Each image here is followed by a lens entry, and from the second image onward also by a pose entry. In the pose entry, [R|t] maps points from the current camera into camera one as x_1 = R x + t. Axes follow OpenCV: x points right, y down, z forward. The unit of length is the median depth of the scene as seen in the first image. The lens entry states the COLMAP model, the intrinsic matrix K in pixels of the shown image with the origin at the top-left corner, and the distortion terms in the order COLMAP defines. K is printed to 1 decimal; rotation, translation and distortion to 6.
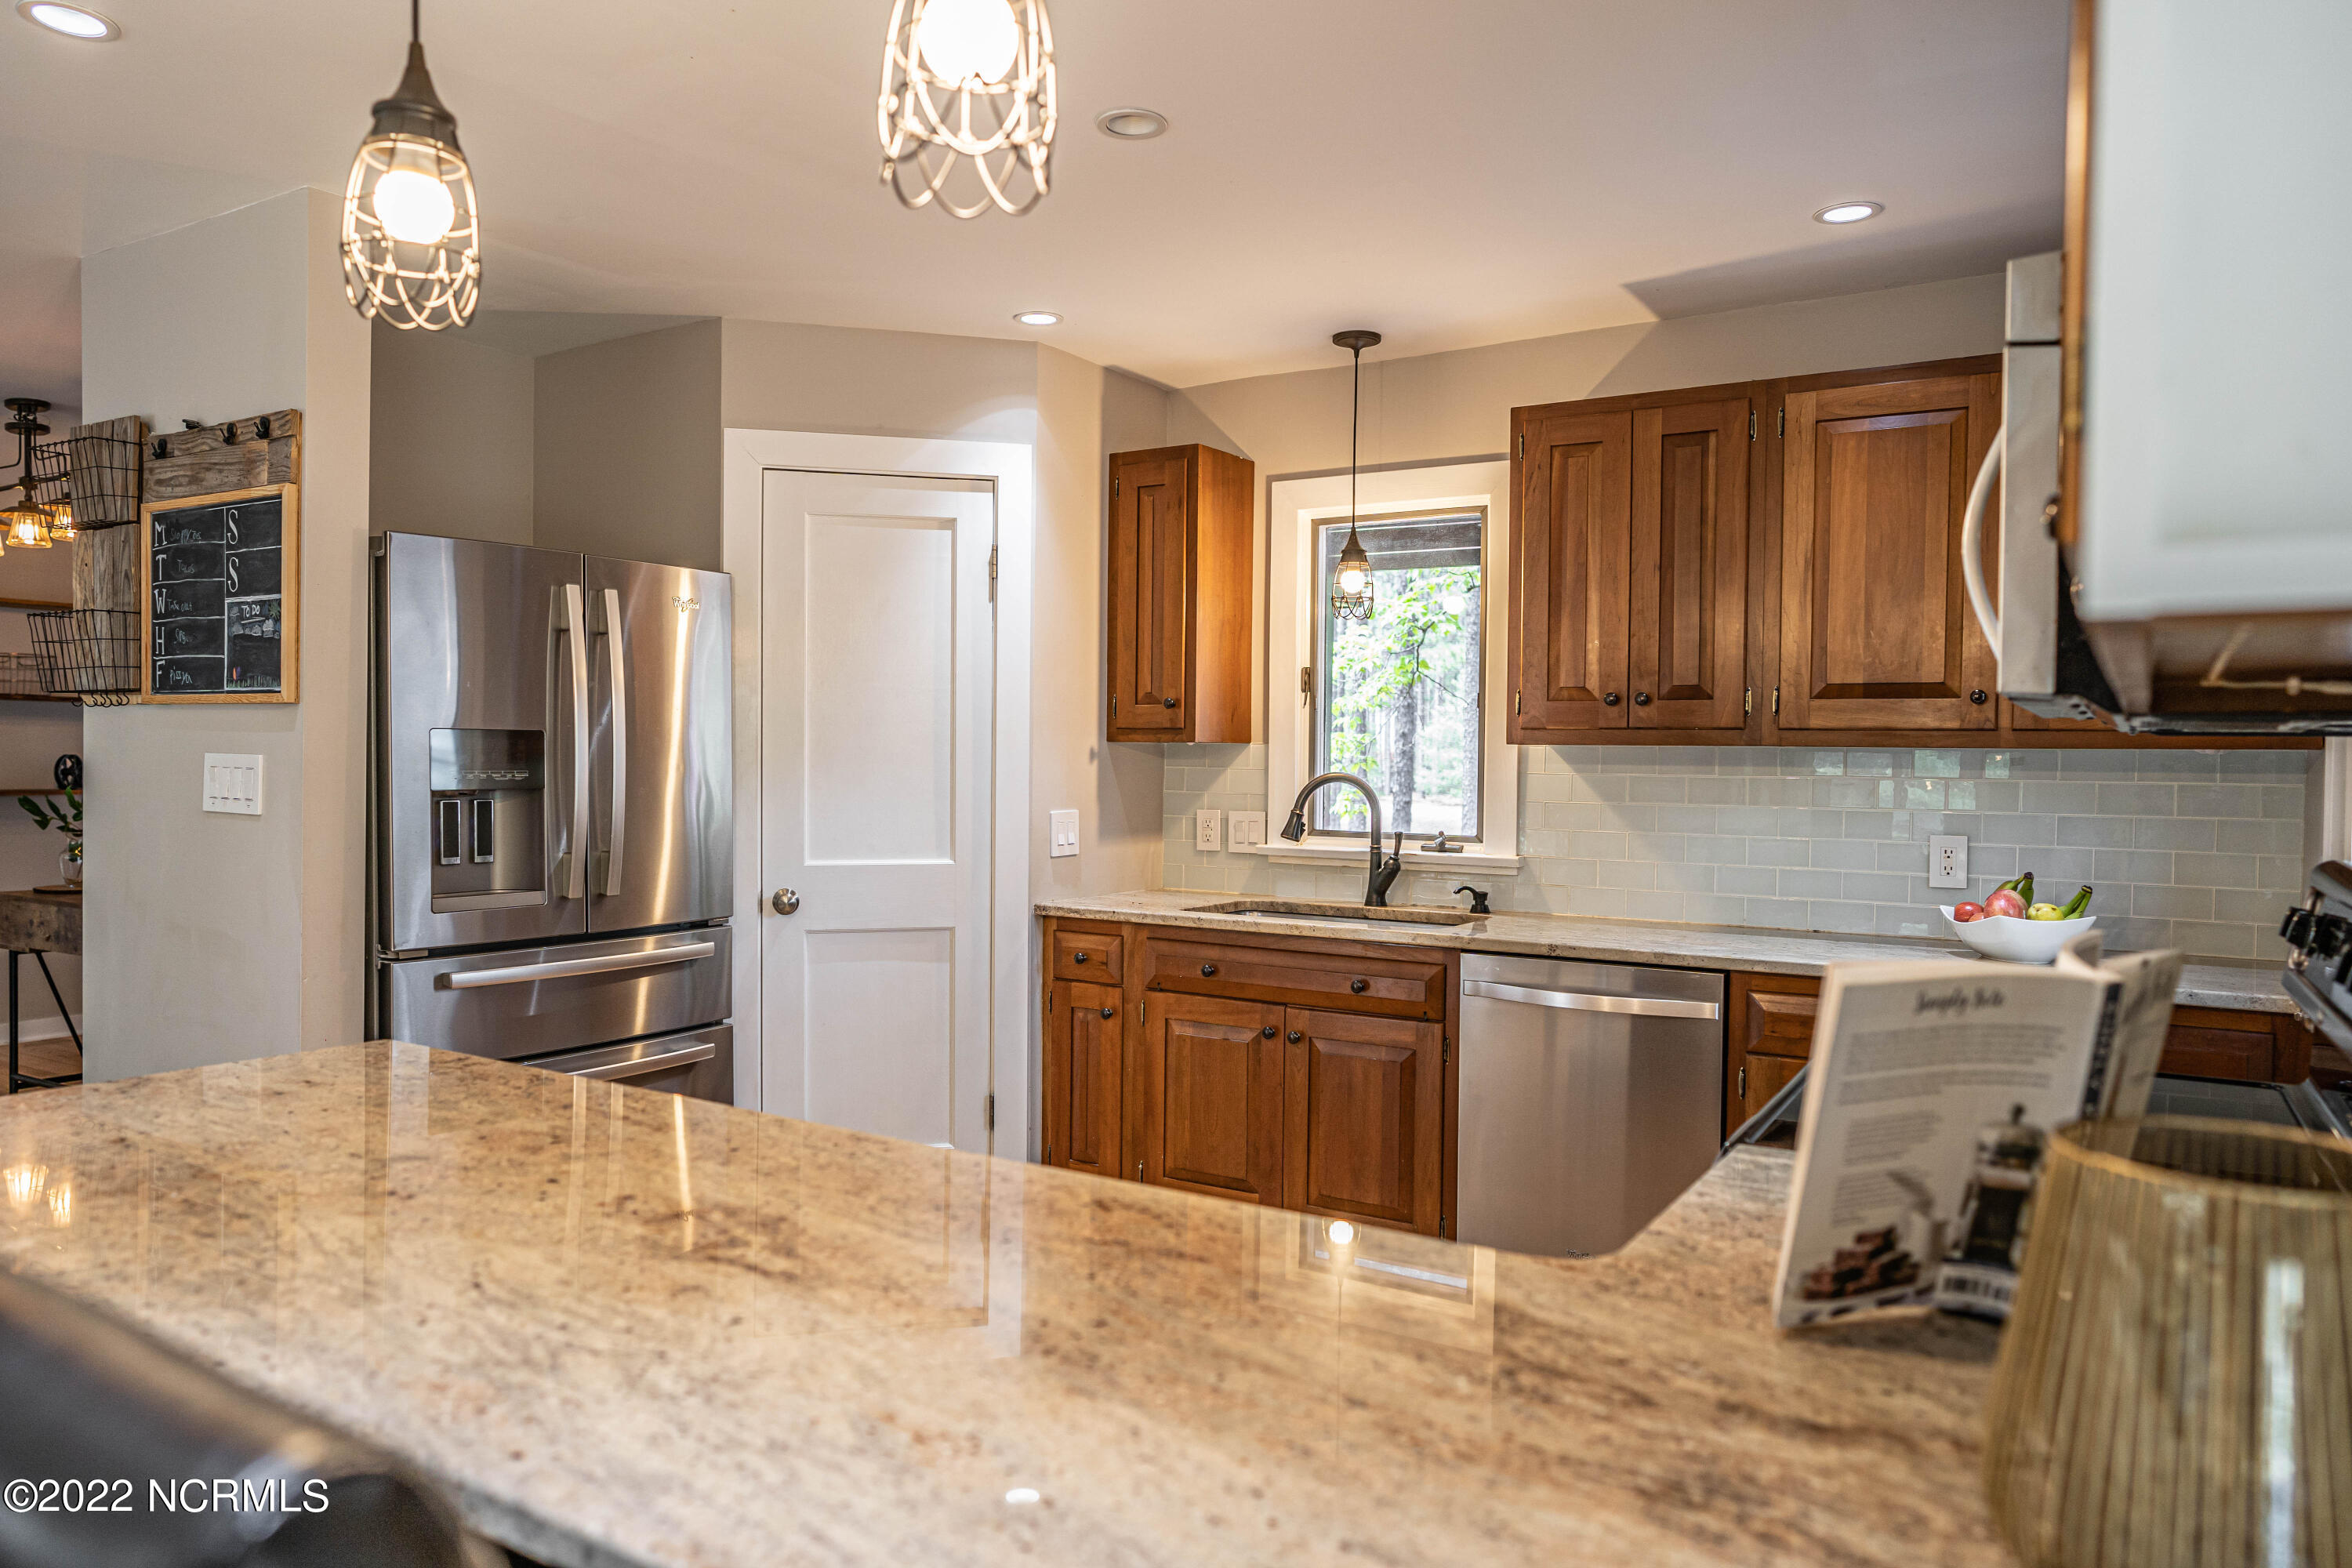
lens RADIAL K [[1564.5, 0, 1165.1], [0, 1564.5, 787.4], [0, 0, 1]] dist [-0.033611, 0.041077]
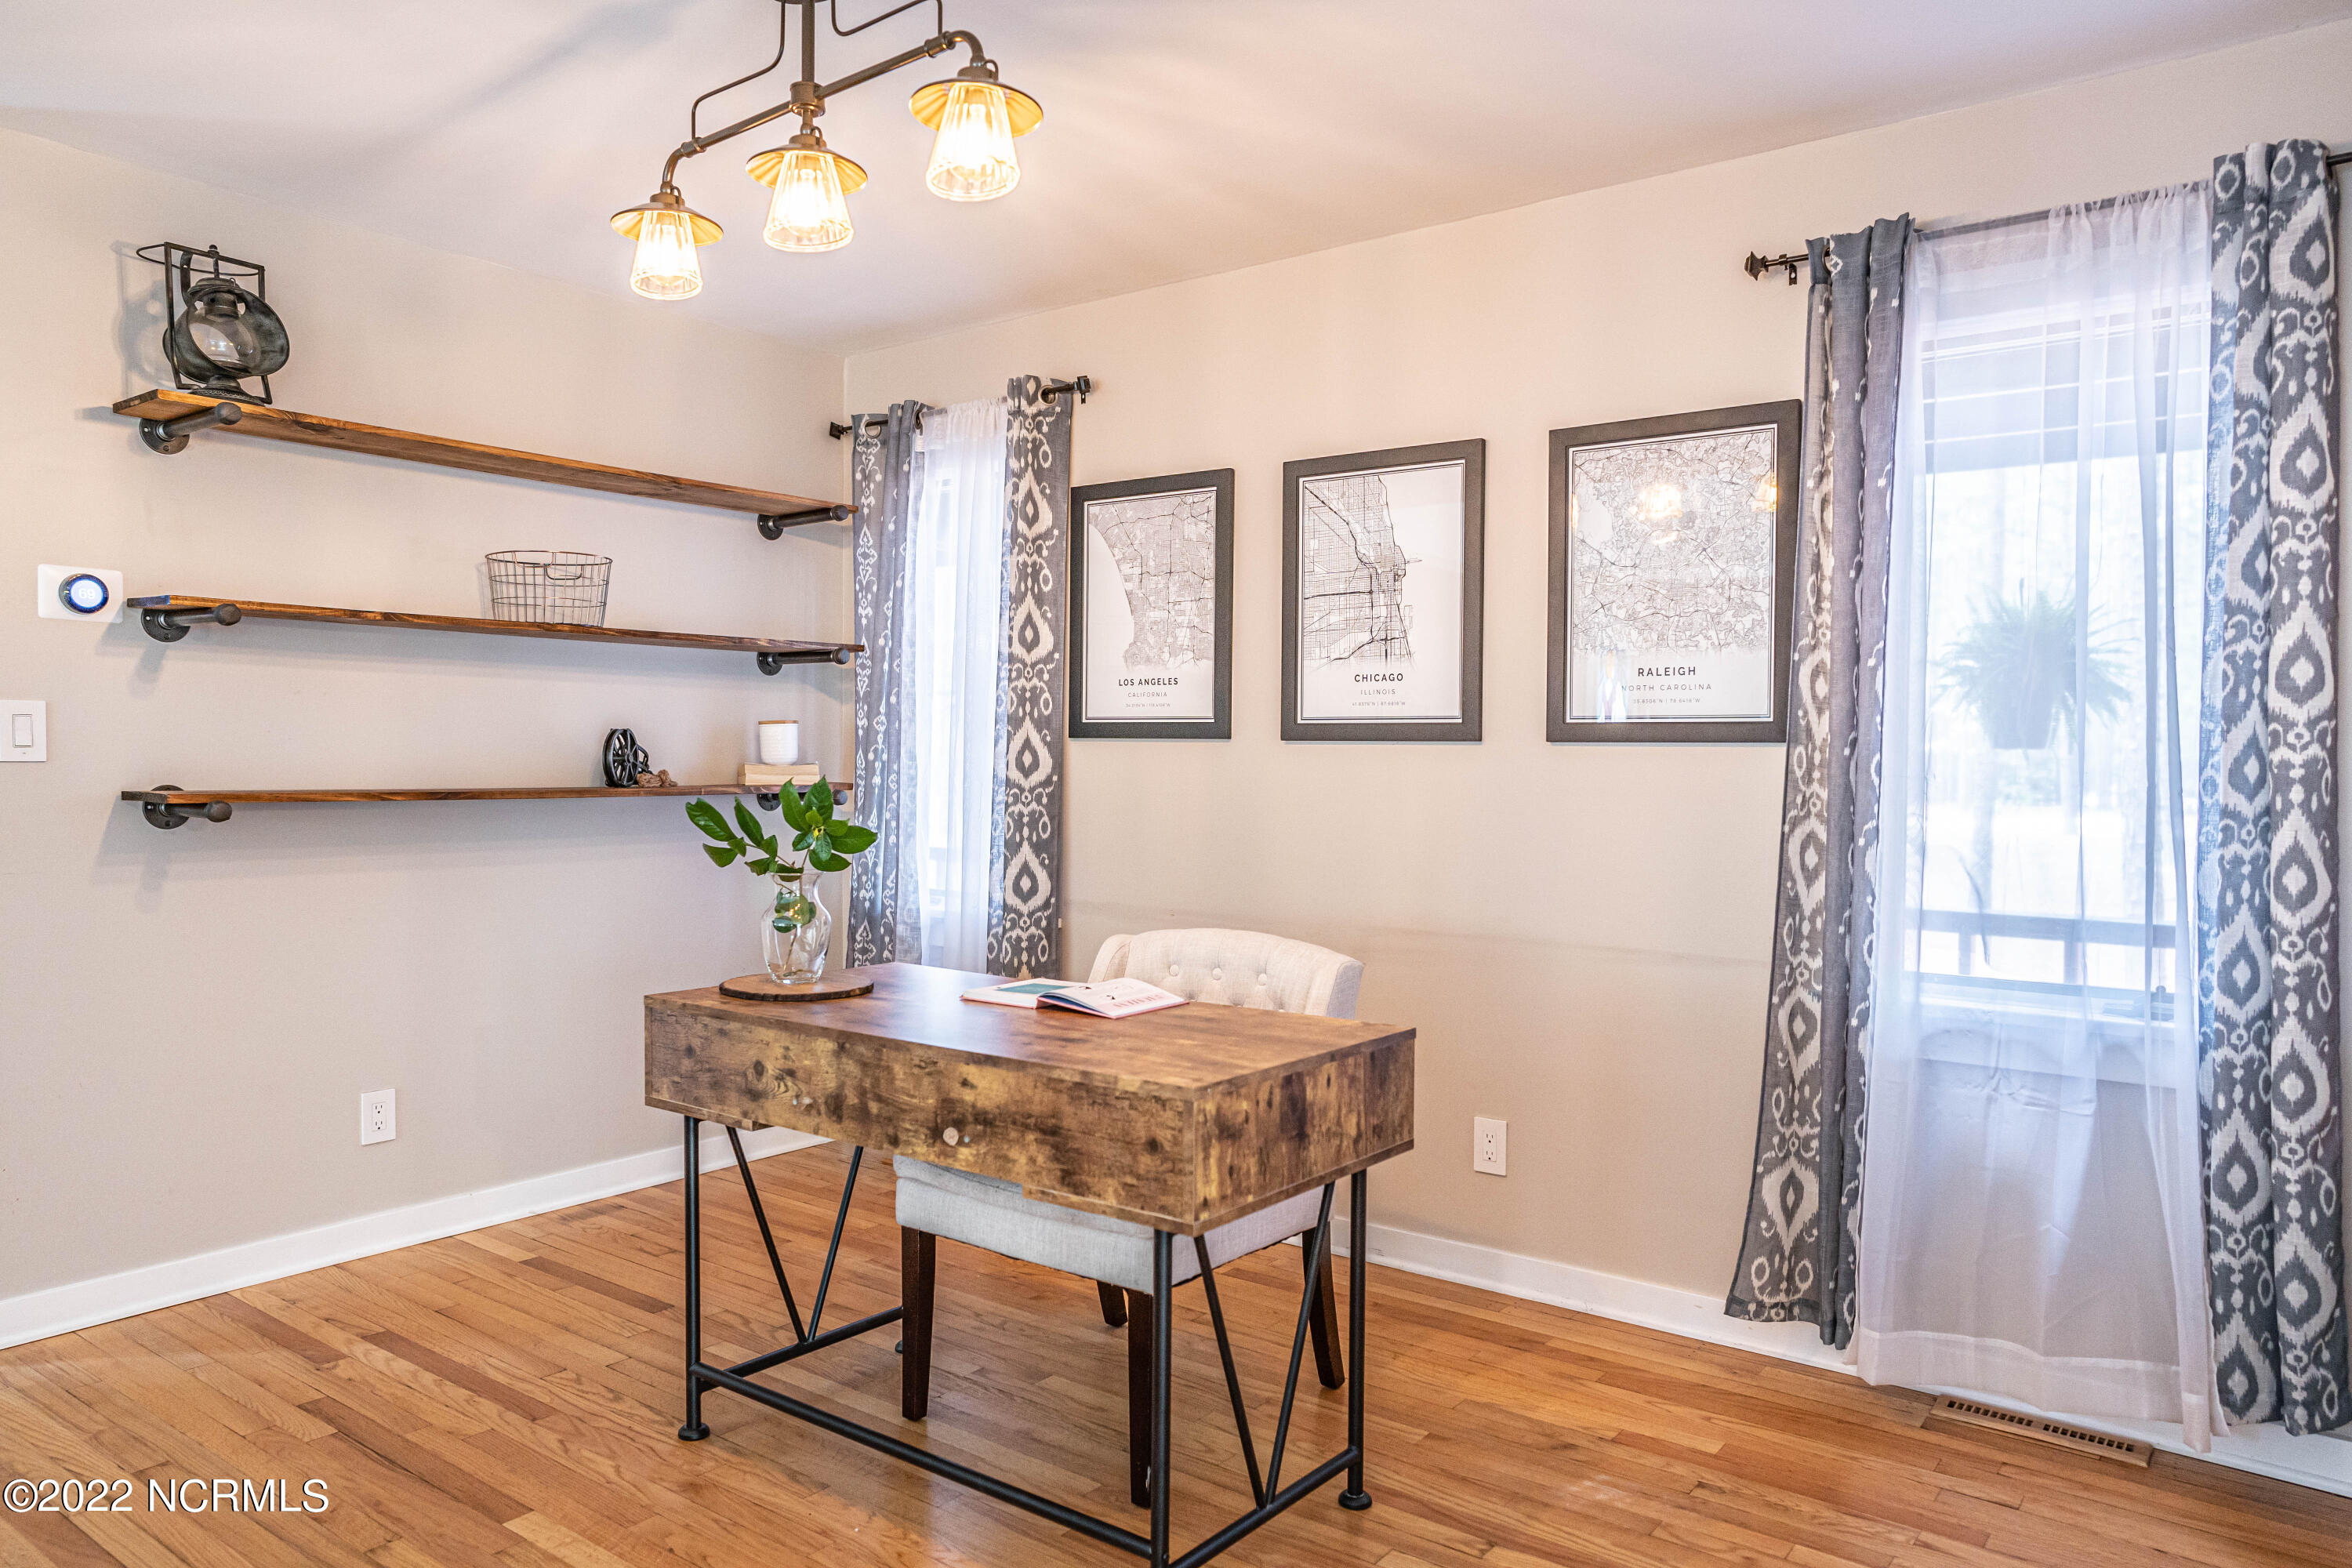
lens RADIAL K [[1564.5, 0, 1167.9], [0, 1564.5, 797.5], [0, 0, 1]] dist [-0.033611, 0.041077]
pose [[0.996325, -0.000074, -0.085652, -0.725929], [0.000665, 0.999976, 0.006872, 0.001678], [0.085649, -0.006904, 0.996301, 0.693814]]
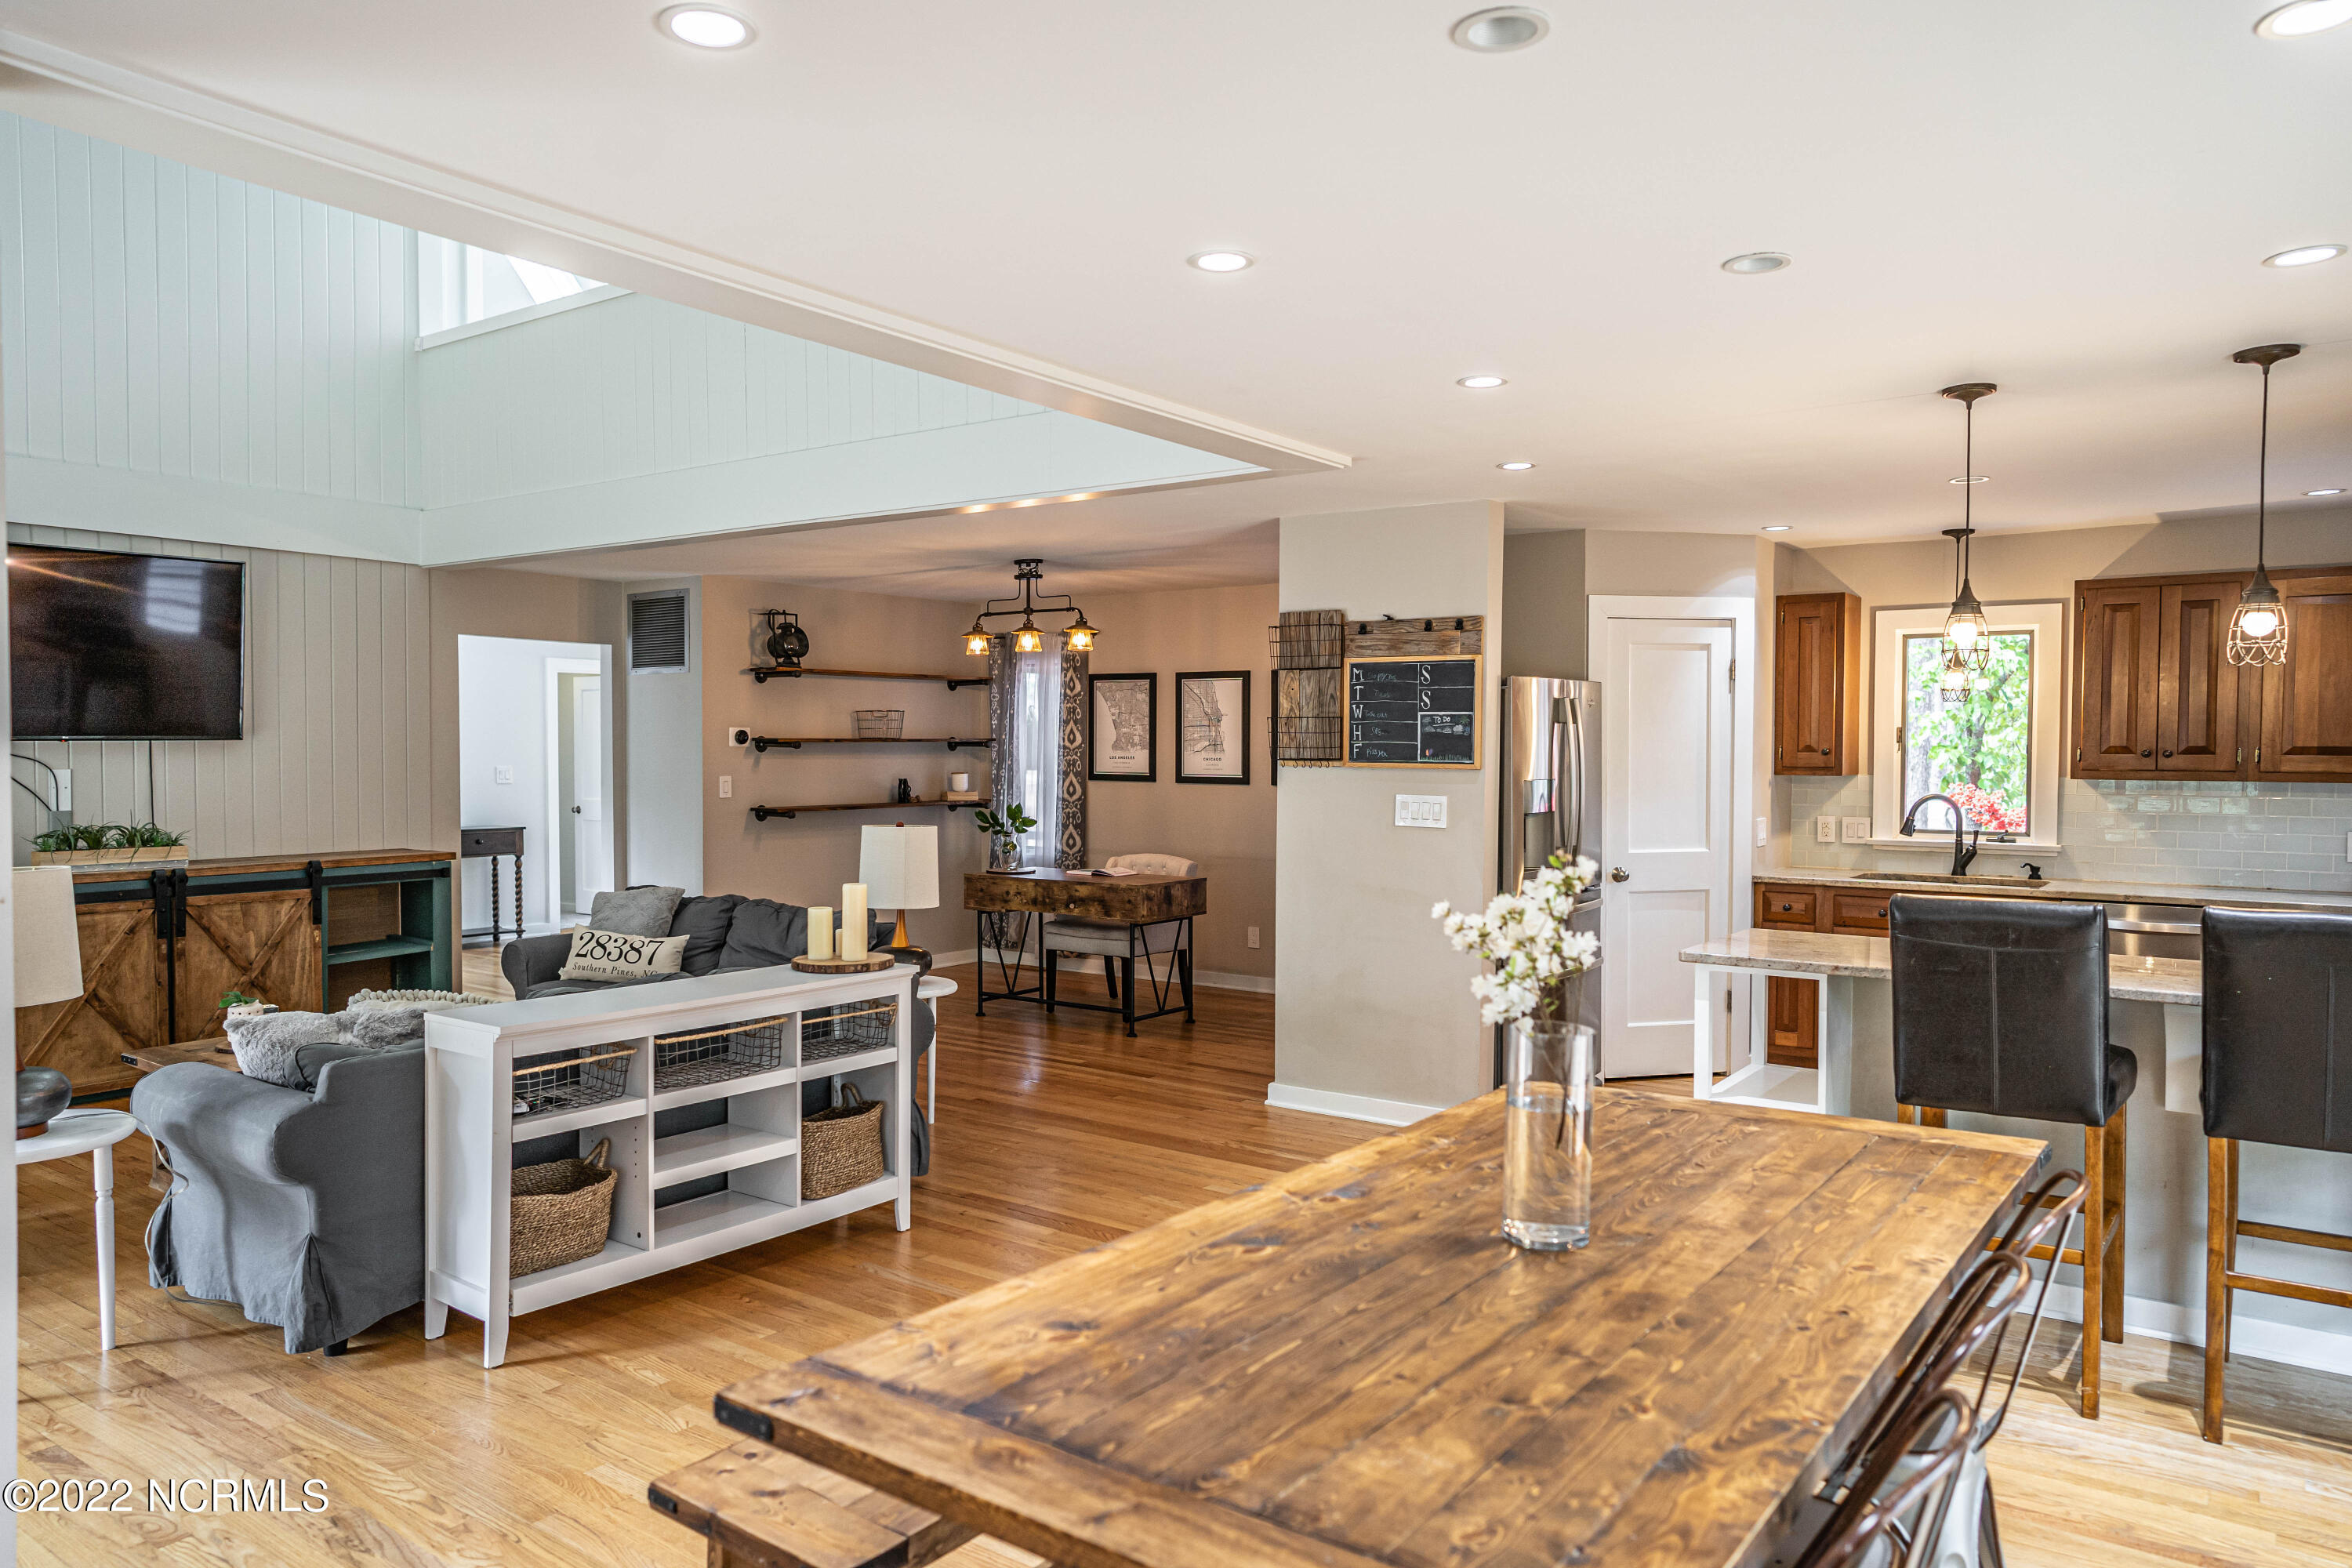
lens RADIAL K [[1564.5, 0, 1155.3], [0, 1564.5, 793.5], [0, 0, 1]] dist [-0.033611, 0.041077]
pose [[0.997868, -0.007814, -0.064798, -0.618456], [0.008609, 0.999891, 0.011997, -0.037823], [0.064697, -0.012529, 0.997826, -0.696154]]
